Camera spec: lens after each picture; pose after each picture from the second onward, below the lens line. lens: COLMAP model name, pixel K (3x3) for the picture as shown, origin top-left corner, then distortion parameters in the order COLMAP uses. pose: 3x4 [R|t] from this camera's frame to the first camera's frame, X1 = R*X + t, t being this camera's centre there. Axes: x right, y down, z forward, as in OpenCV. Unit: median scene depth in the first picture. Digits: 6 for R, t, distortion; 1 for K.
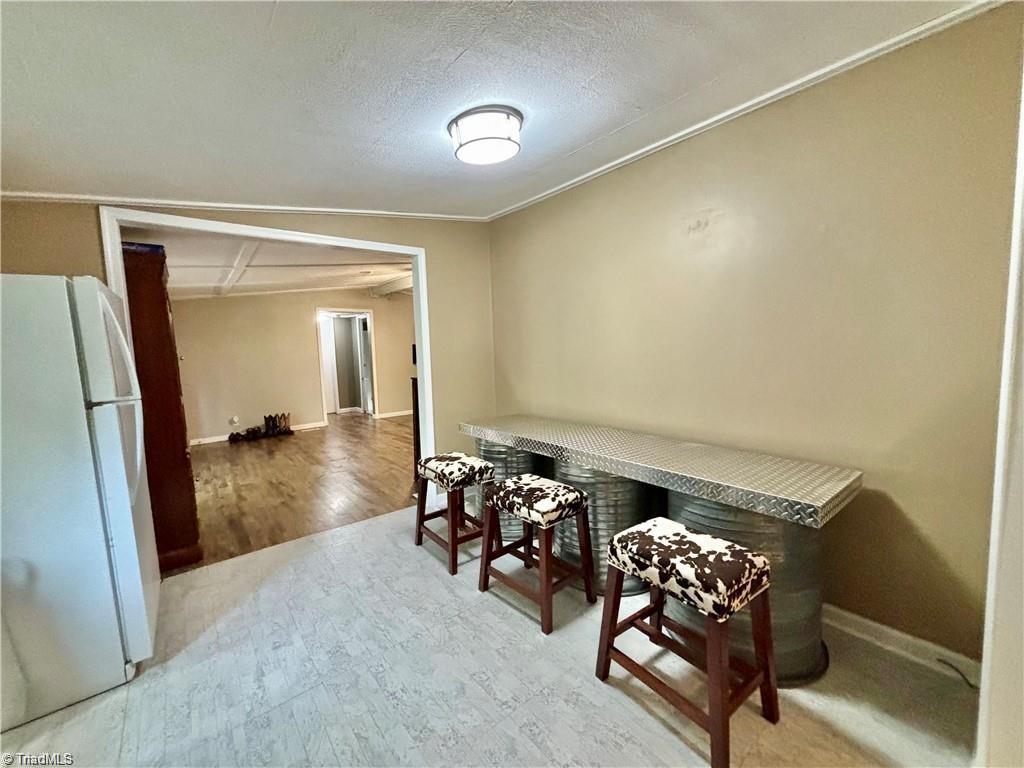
lens RADIAL K [[410.9, 0, 512.0], [0, 410.9, 384.0], [0, 0, 1]] dist [0.000467, -0.000052]
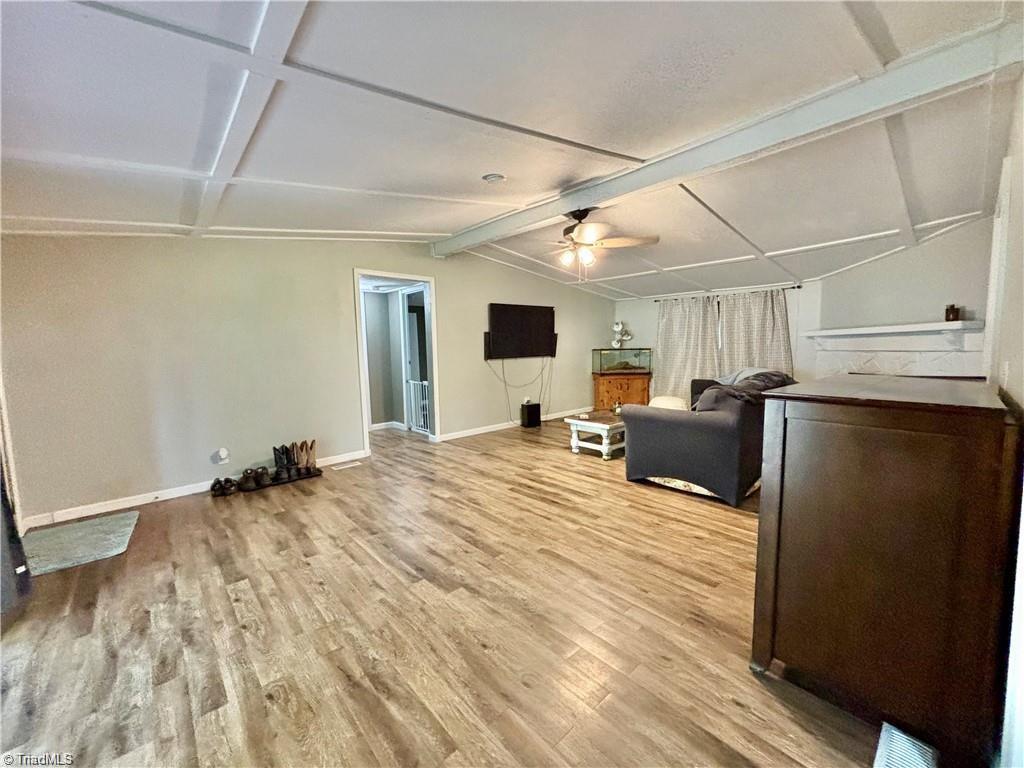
lens RADIAL K [[410.9, 0, 512.0], [0, 410.9, 384.0], [0, 0, 1]] dist [0.000467, -0.000052]
pose [[0.998897, 0.000401, 0.046949, -0.293304], [-0.000321, 0.999998, -0.001707, -0.010063], [-0.046950, 0.001690, 0.998896, 0.403399]]
